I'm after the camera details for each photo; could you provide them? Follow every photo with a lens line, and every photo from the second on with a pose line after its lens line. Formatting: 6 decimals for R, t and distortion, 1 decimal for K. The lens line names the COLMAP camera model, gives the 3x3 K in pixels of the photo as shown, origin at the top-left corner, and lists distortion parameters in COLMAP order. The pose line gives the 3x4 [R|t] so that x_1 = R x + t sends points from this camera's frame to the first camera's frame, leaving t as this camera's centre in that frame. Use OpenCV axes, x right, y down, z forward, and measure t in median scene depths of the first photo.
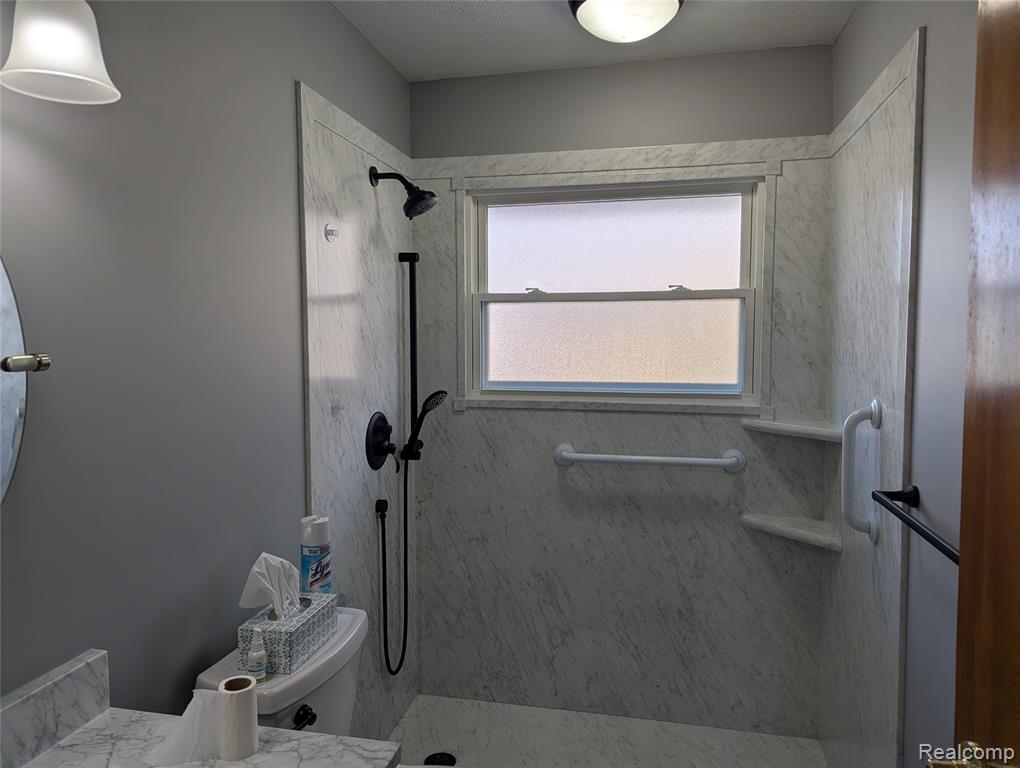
lens RADIAL K [[716.8, 0, 511.9], [0, 716.8, 375.1], [0, 0, 1]] dist [0.054035, -0.050771]
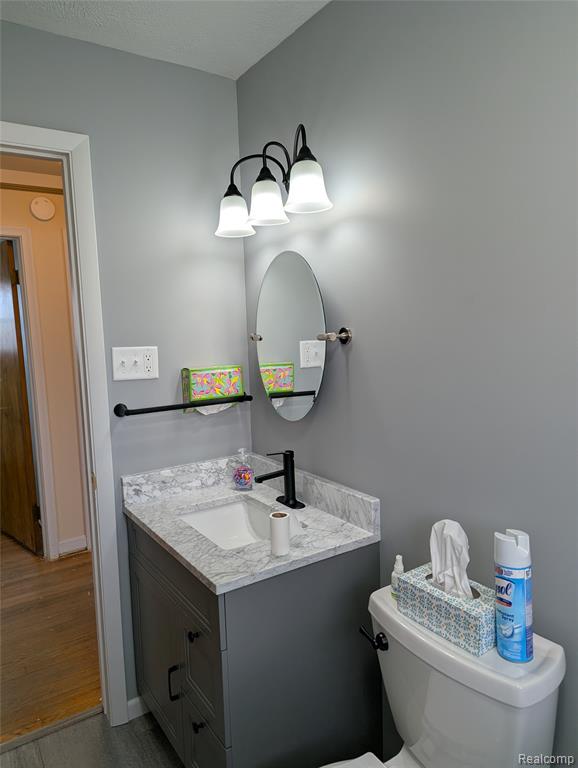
lens RADIAL K [[543.8, 0, 287.9], [0, 543.8, 385.7], [0, 0, 1]] dist [0.035333, -0.009144]
pose [[-0.685553, 0.099588, -0.721179, 0.305675], [-0.022315, 0.987260, 0.157543, -0.060682], [0.727680, 0.124097, -0.674597, 1.024474]]
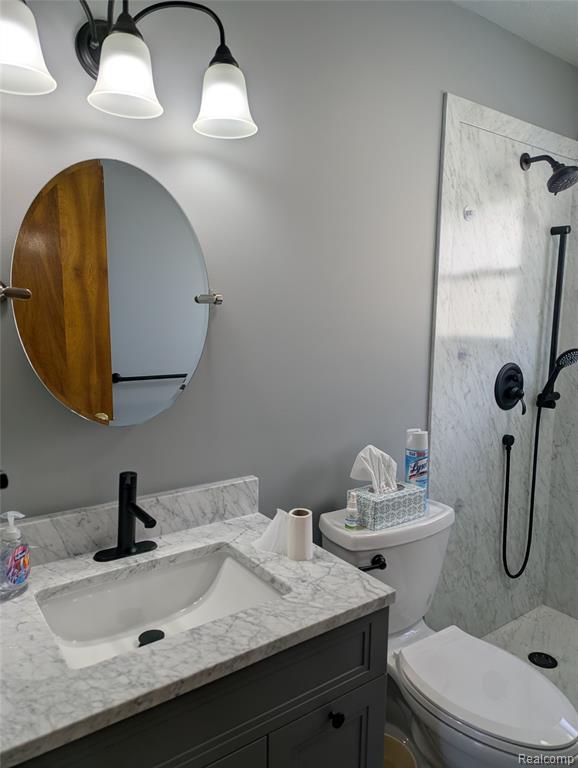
lens RADIAL K [[543.8, 0, 286.6], [0, 543.8, 384.1], [0, 0, 1]] dist [0.035333, -0.009144]
pose [[0.738033, 0.096456, -0.667835, 0.181751], [-0.051490, 0.994895, 0.086792, 0.032013], [0.672797, -0.029669, 0.739232, 0.077438]]
